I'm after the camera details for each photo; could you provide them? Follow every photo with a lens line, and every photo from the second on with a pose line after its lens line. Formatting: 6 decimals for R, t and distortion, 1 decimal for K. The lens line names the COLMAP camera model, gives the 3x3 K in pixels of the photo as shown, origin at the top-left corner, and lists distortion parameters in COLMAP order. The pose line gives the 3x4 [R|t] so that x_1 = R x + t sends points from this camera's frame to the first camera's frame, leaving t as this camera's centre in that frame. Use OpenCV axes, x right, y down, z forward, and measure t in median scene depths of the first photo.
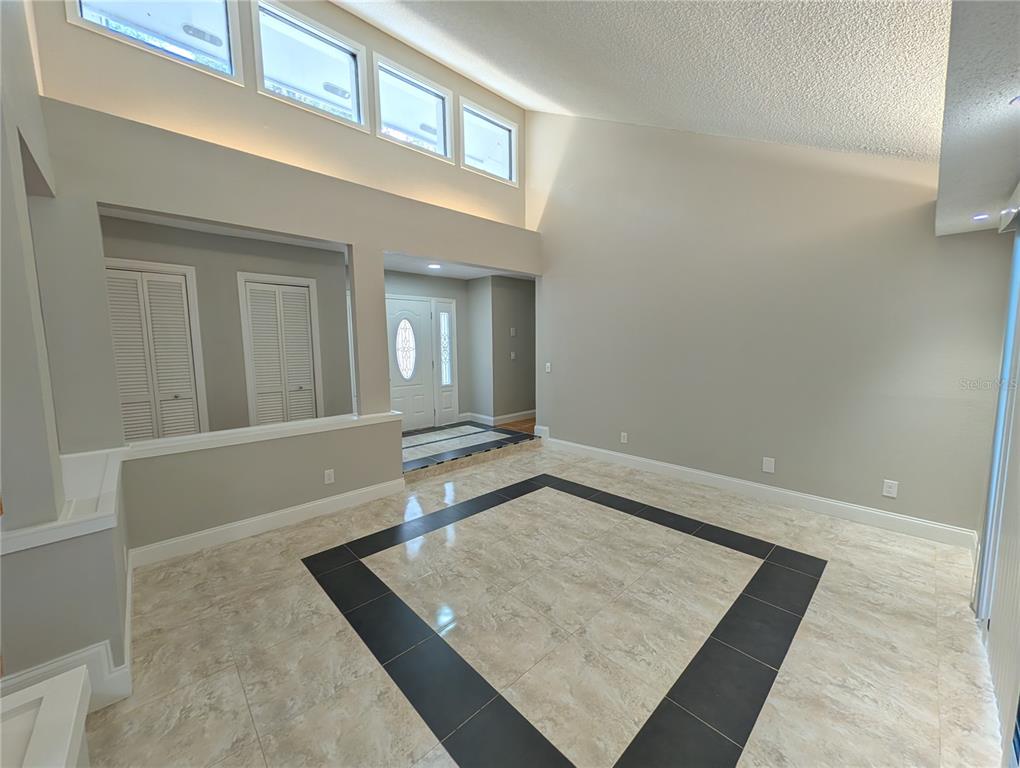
lens RADIAL K [[391.7, 0, 509.0], [0, 391.7, 383.4], [0, 0, 1]] dist [0.000976, -0.000013]
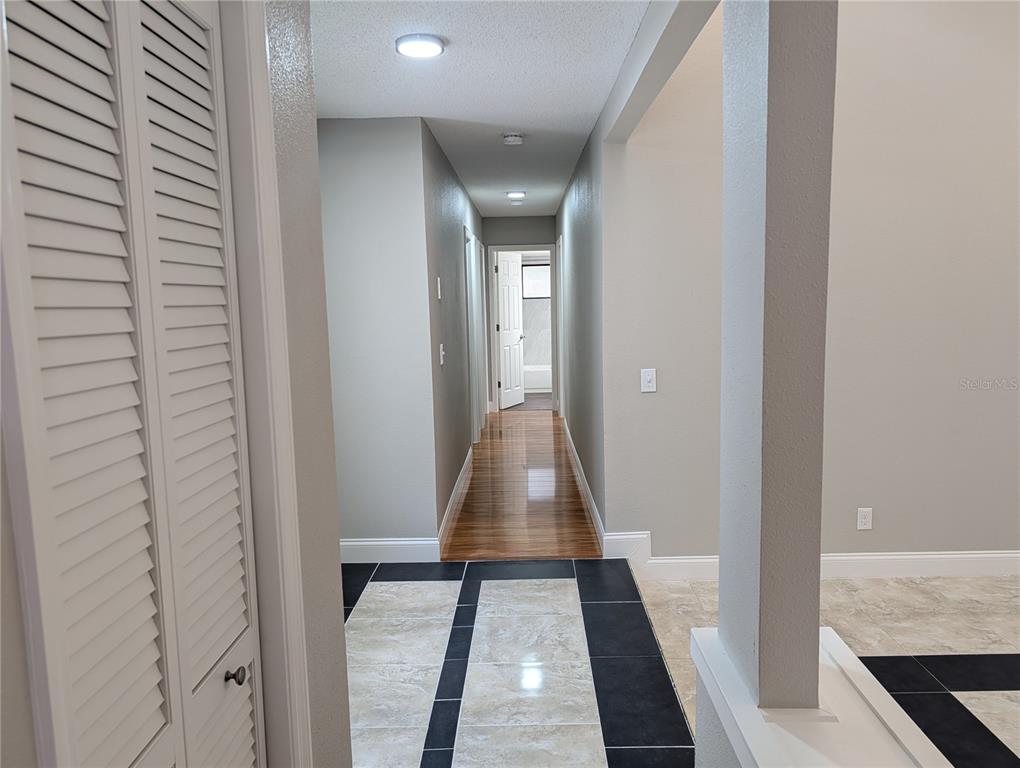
lens RADIAL K [[709.5, 0, 511.3], [0, 709.5, 382.8], [0, 0, 1]] dist [0.002724, 0.001130]
pose [[0.695987, -0.080931, 0.713479, -0.584874], [0.088129, 0.995744, 0.026981, -0.080861], [-0.712625, 0.044099, 0.700157, 0.703690]]
